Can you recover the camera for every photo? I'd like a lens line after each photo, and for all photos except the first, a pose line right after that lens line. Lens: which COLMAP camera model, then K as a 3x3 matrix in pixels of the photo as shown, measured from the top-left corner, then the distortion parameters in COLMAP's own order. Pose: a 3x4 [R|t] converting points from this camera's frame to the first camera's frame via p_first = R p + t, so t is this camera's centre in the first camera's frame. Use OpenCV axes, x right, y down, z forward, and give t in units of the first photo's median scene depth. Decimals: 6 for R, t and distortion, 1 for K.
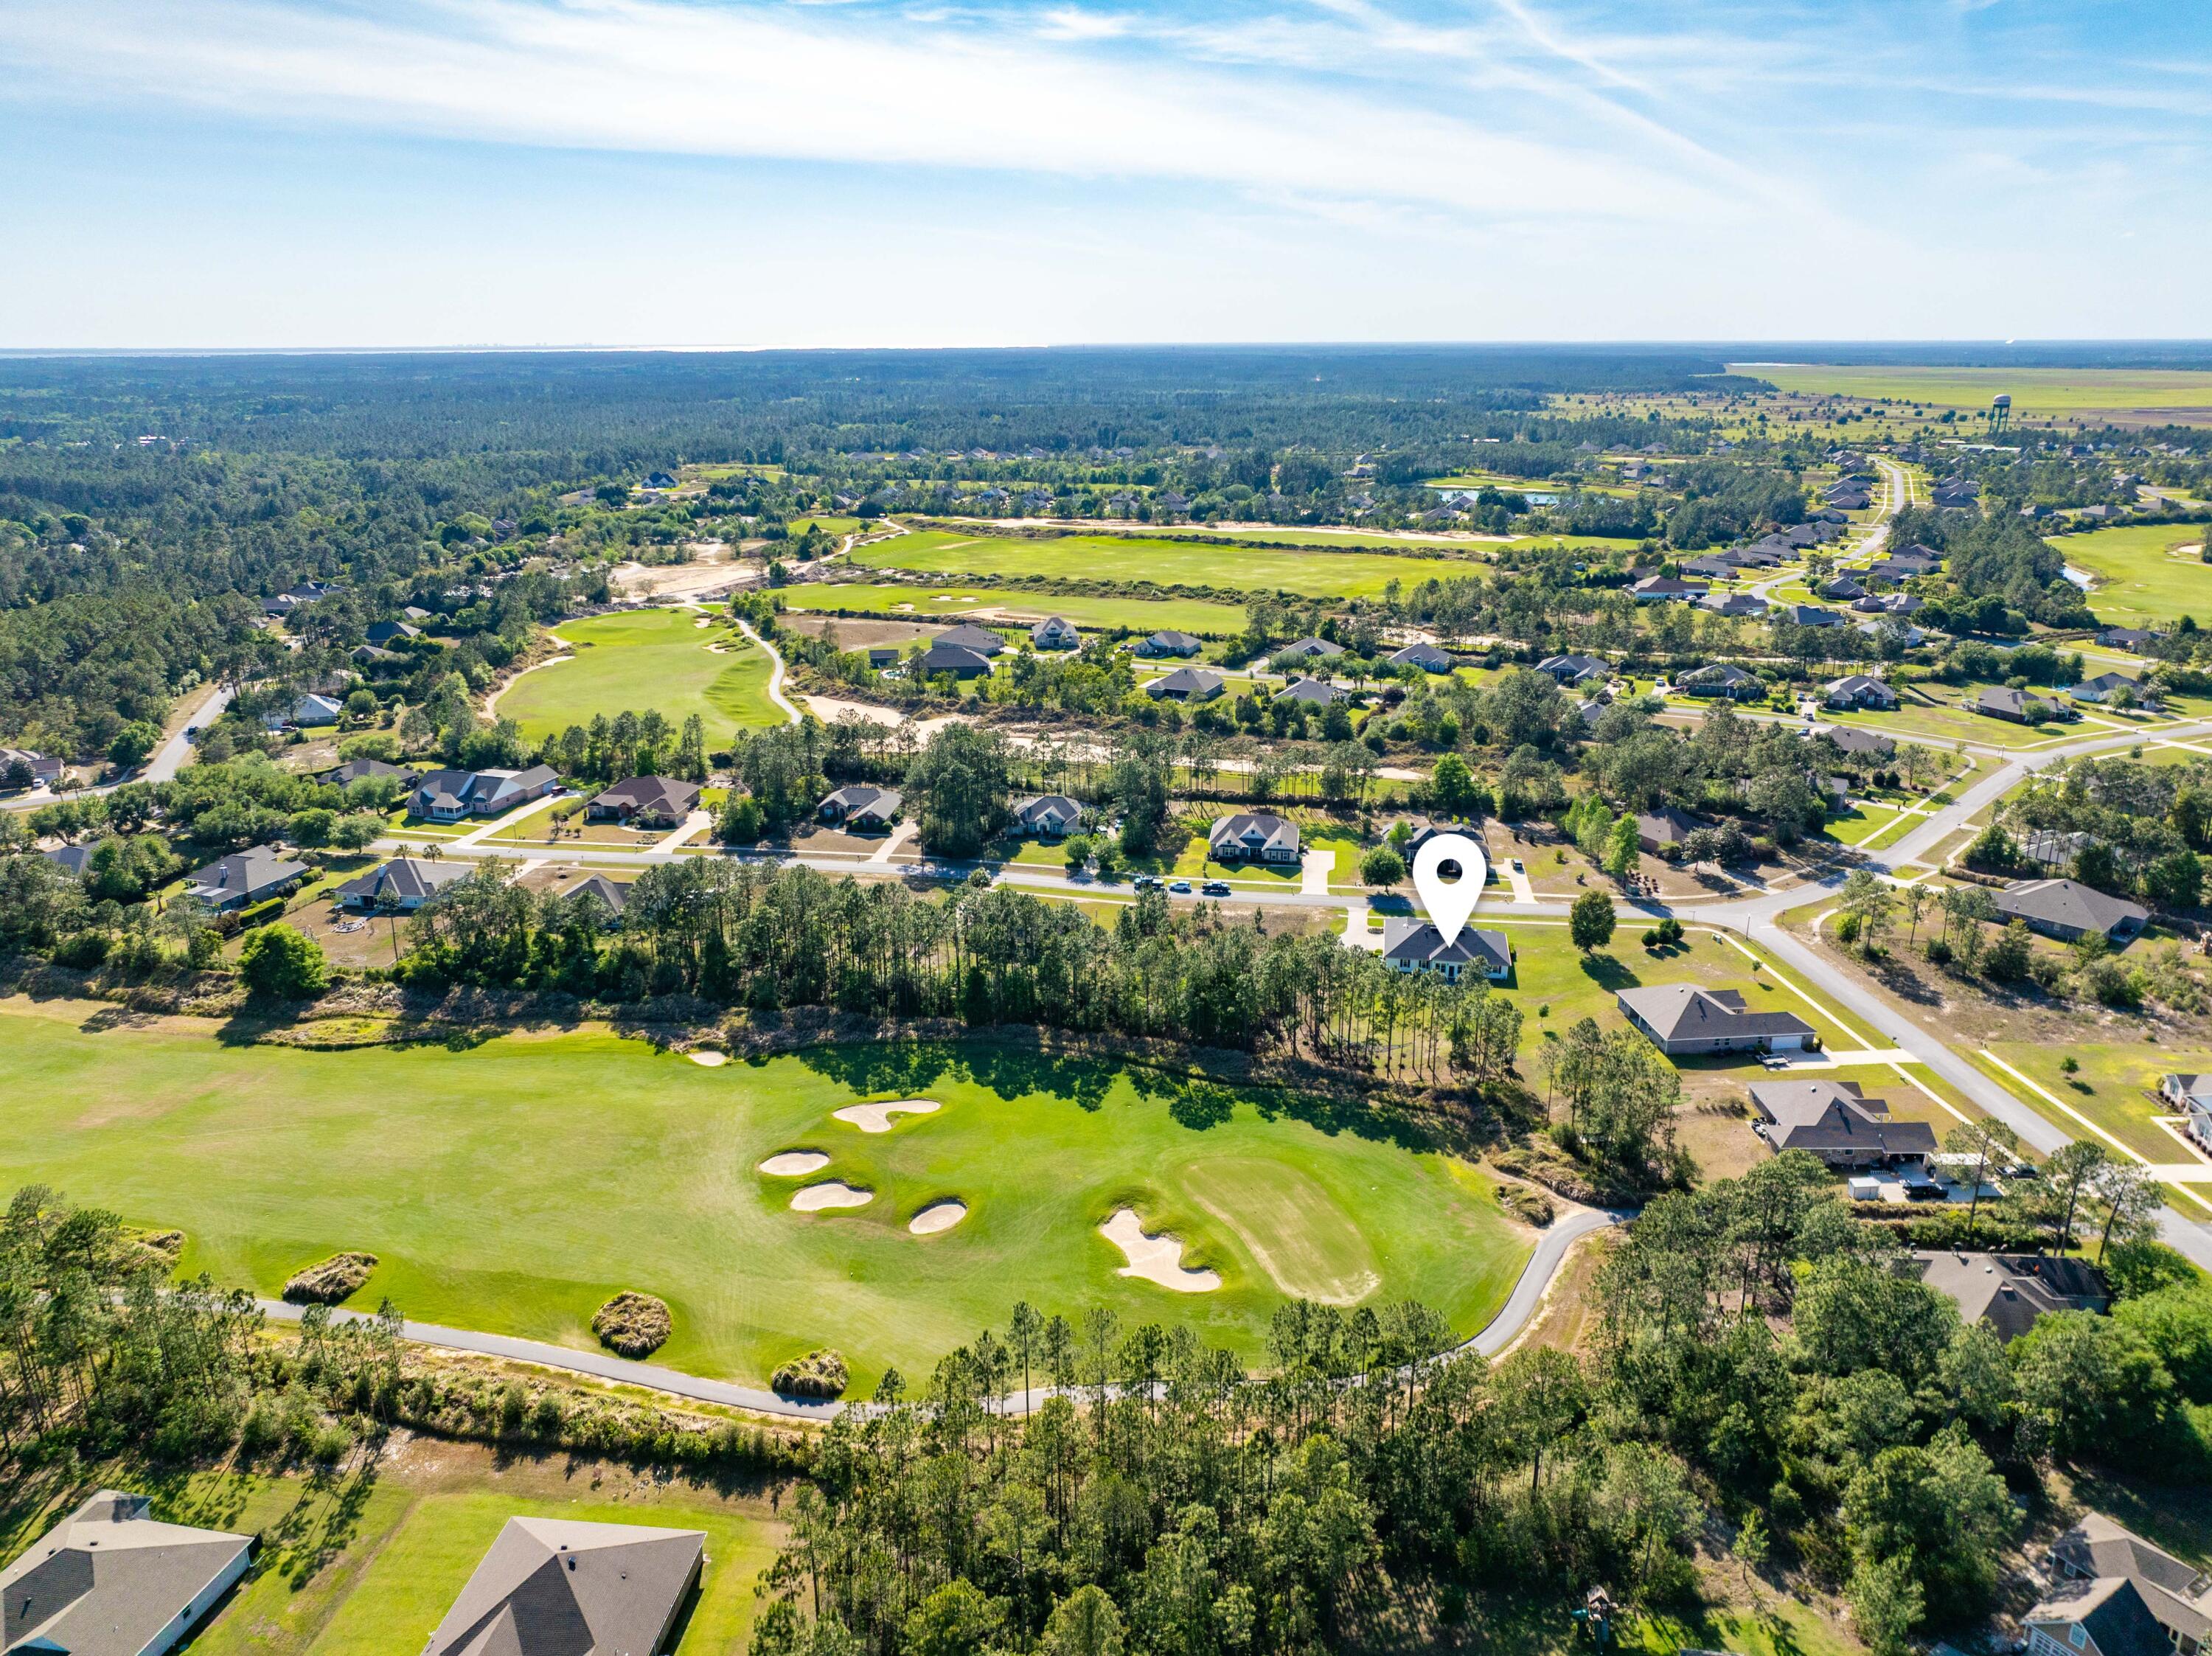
lens RADIAL K [[1540.0, 0, 1111.3], [0, 1540.0, 828.9], [0, 0, 1]] dist [0.005494, 0.001248]
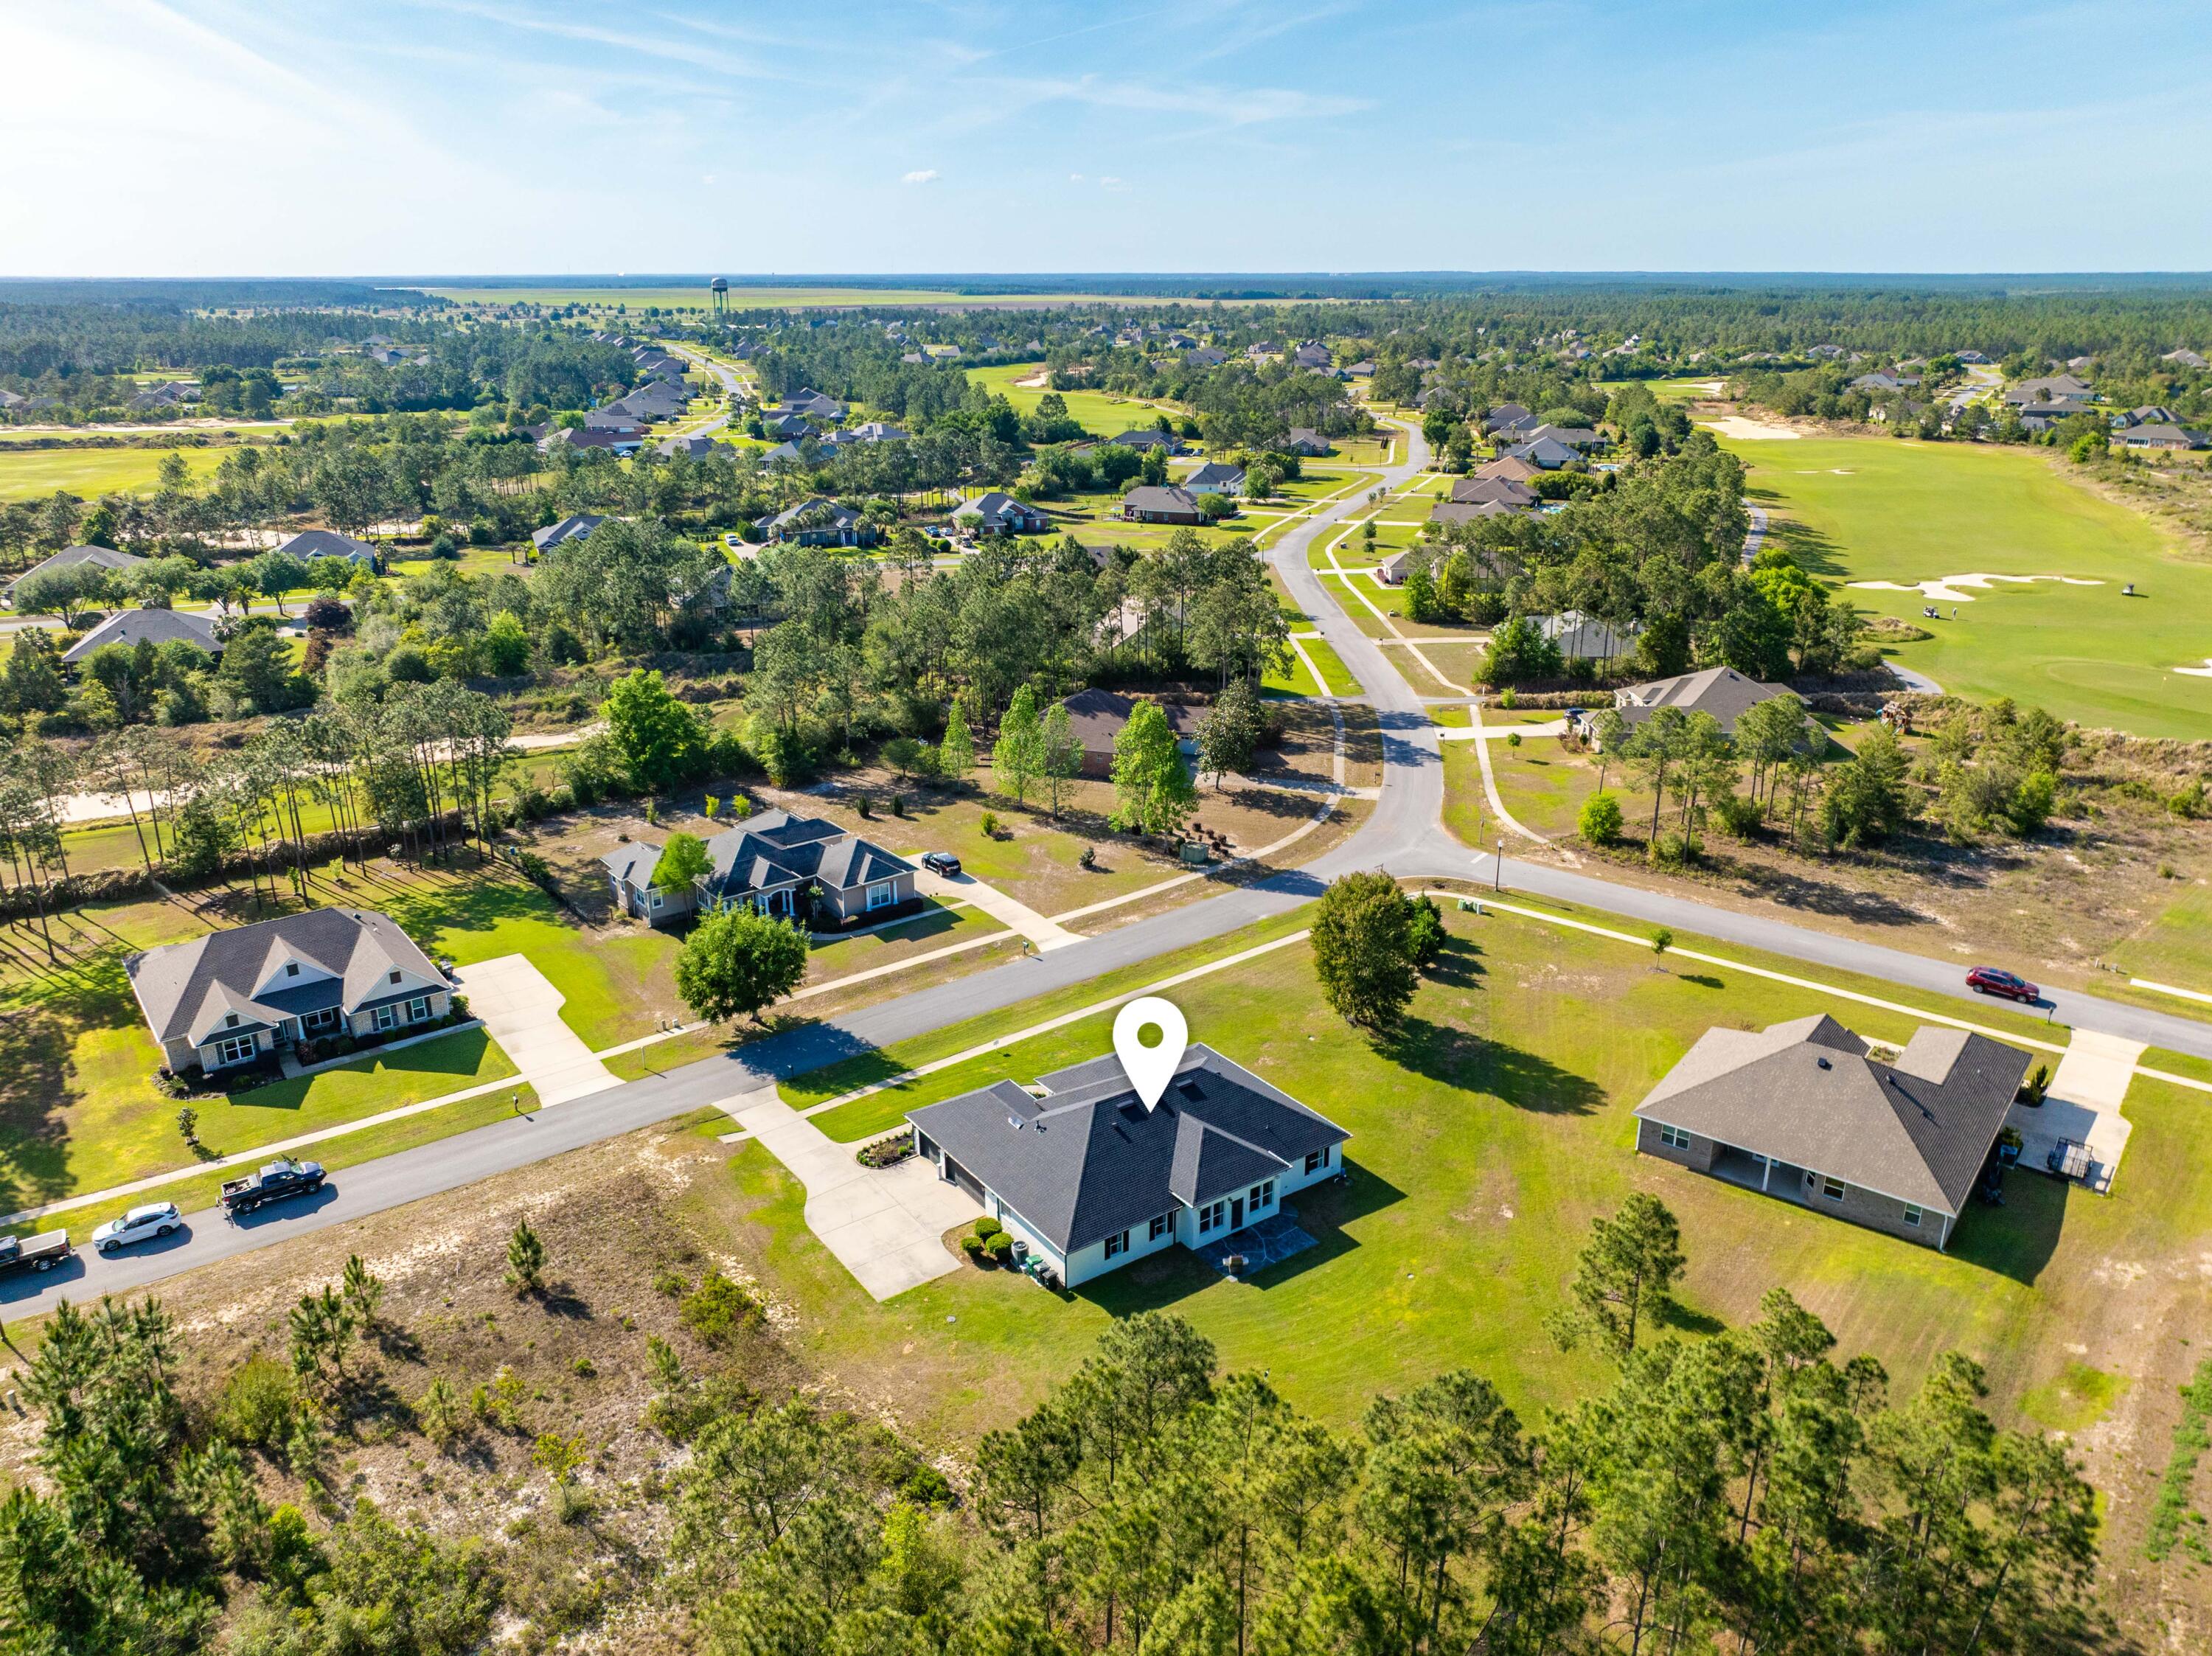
lens RADIAL K [[1565.7, 0, 1112.1], [0, 1565.7, 825.4], [0, 0, 1]] dist [0.018213, -0.028058]
pose [[0.697318, -0.238671, 0.675858, -0.012830], [0.218514, 0.968833, 0.116679, -0.039160], [-0.682641, 0.066322, 0.727738, 0.791836]]
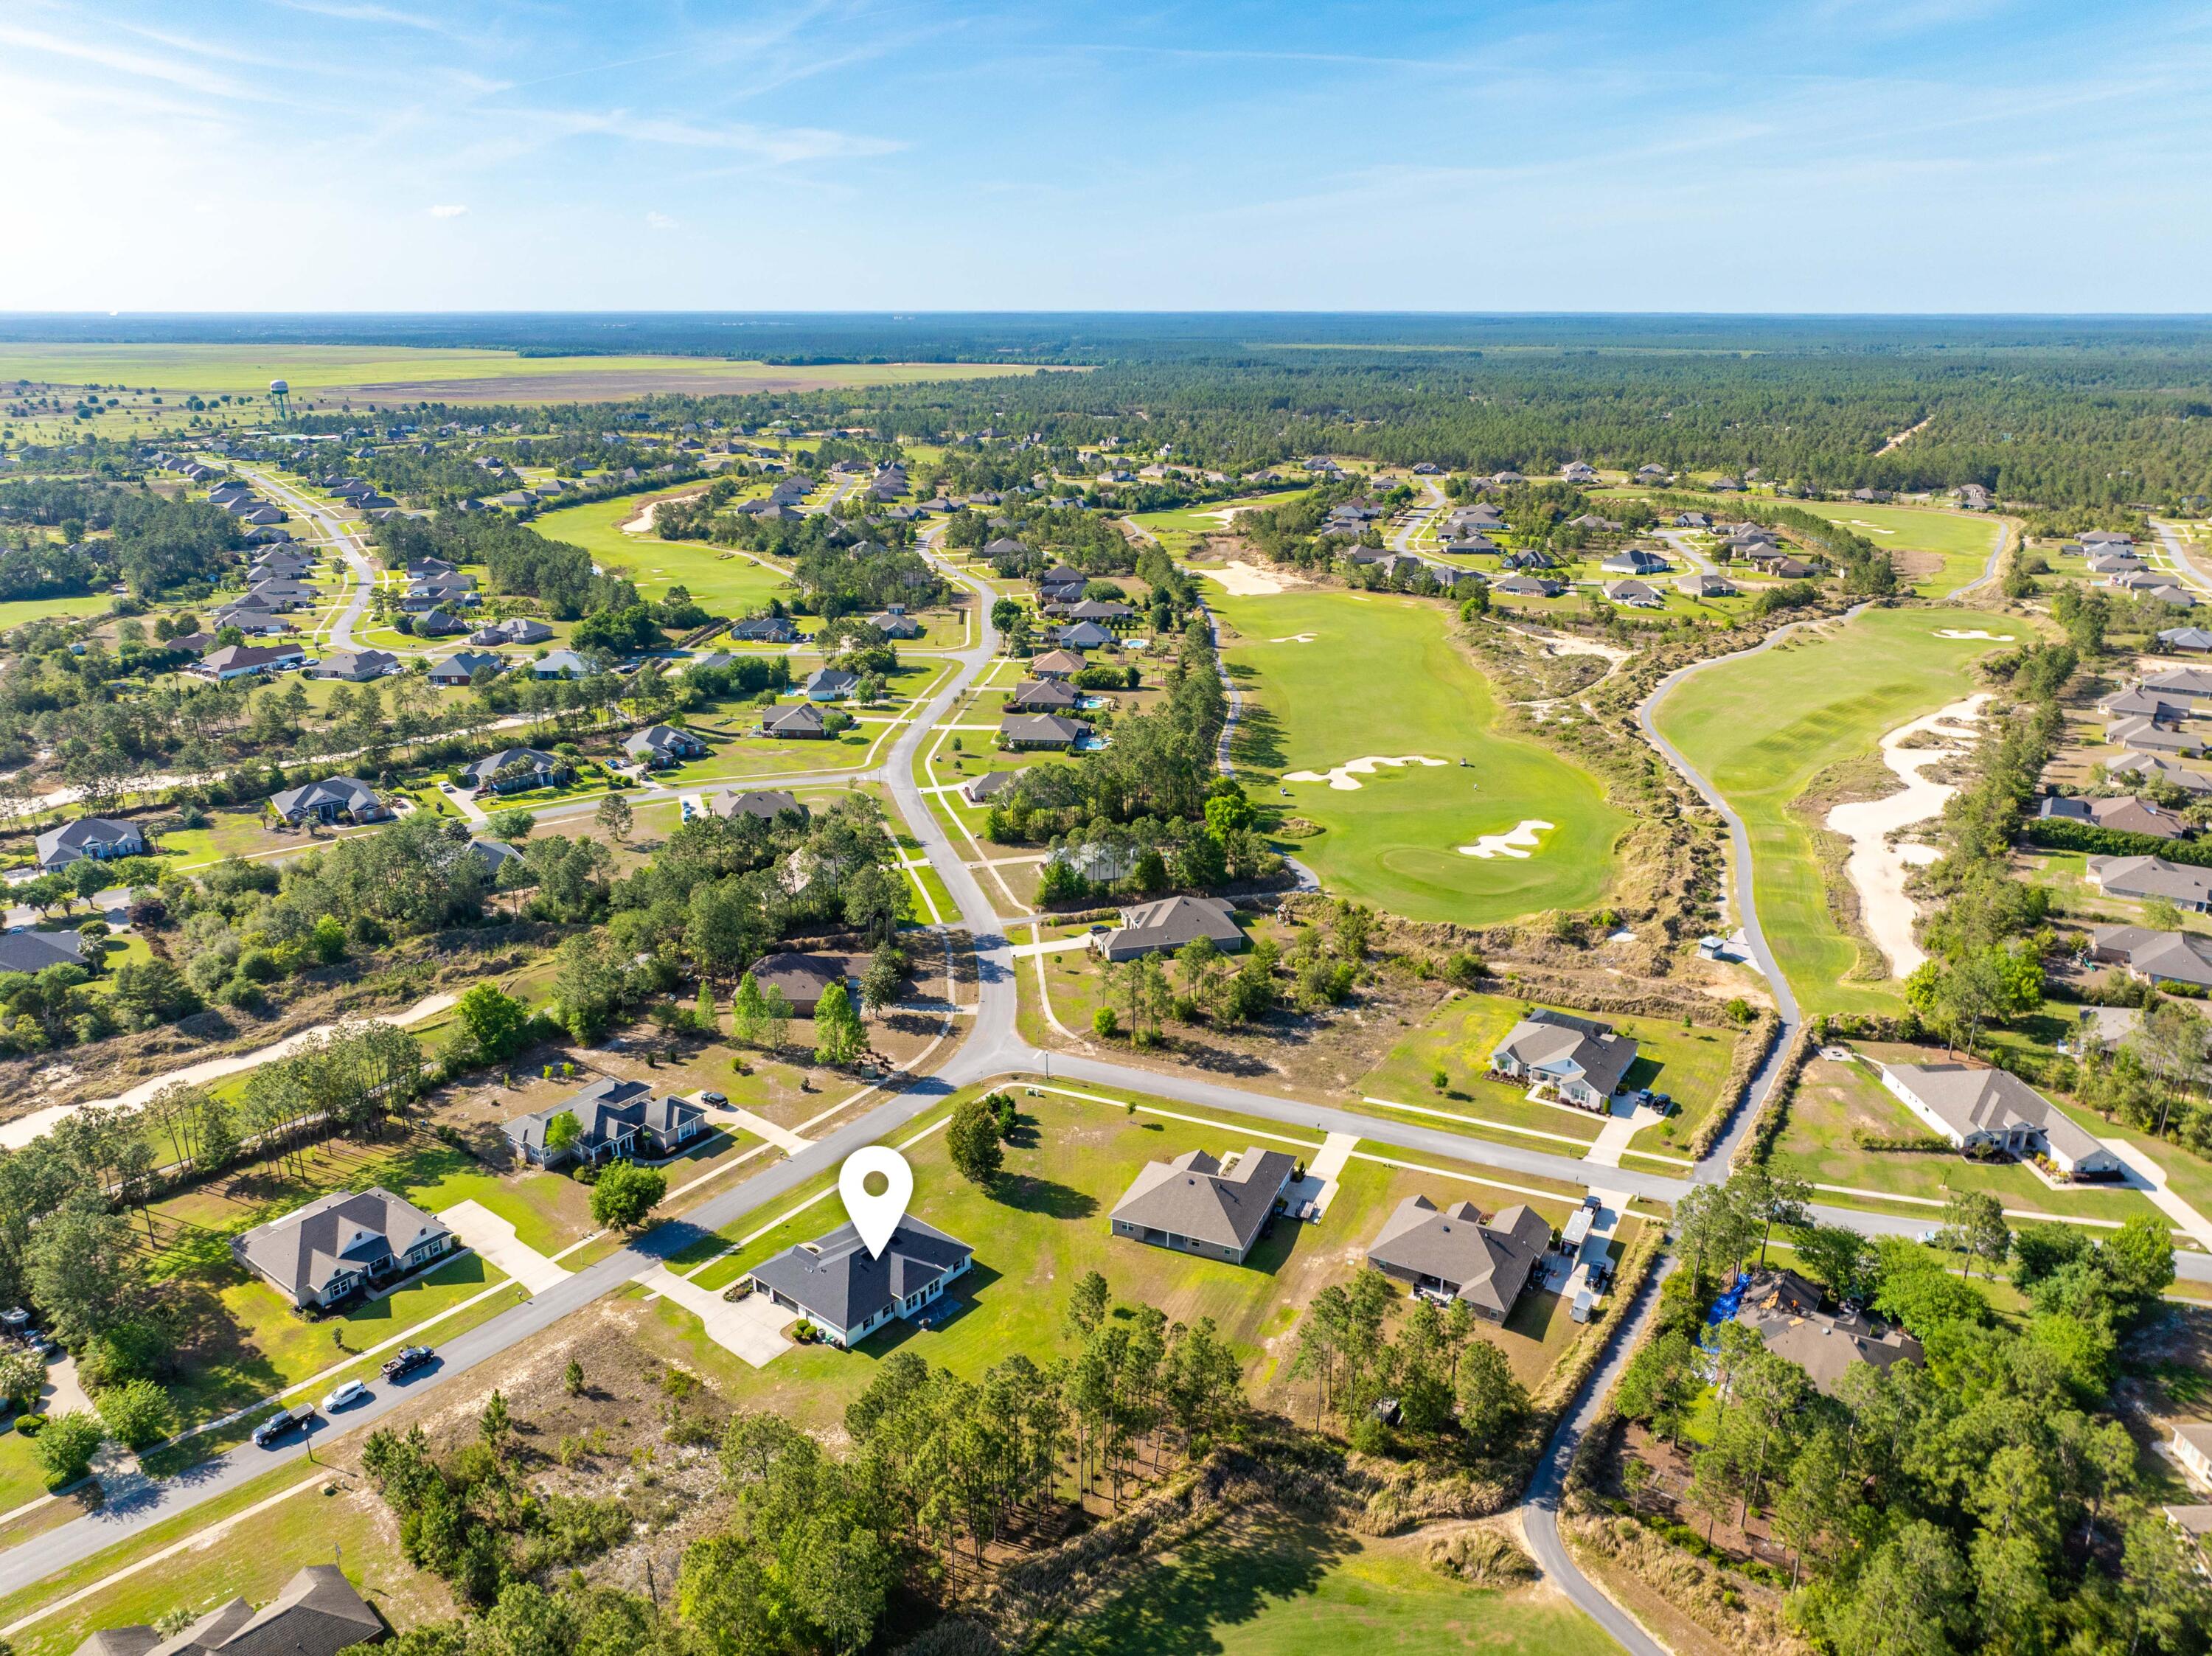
lens RADIAL K [[1547.2, 0, 1111.7], [0, 1547.2, 826.7], [0, 0, 1]] dist [0.007342, -0.005392]
pose [[0.487417, -0.277756, 0.827814, -0.278858], [0.265615, 0.950293, 0.162457, -0.216101], [-0.831789, 0.140696, 0.536966, 0.534187]]
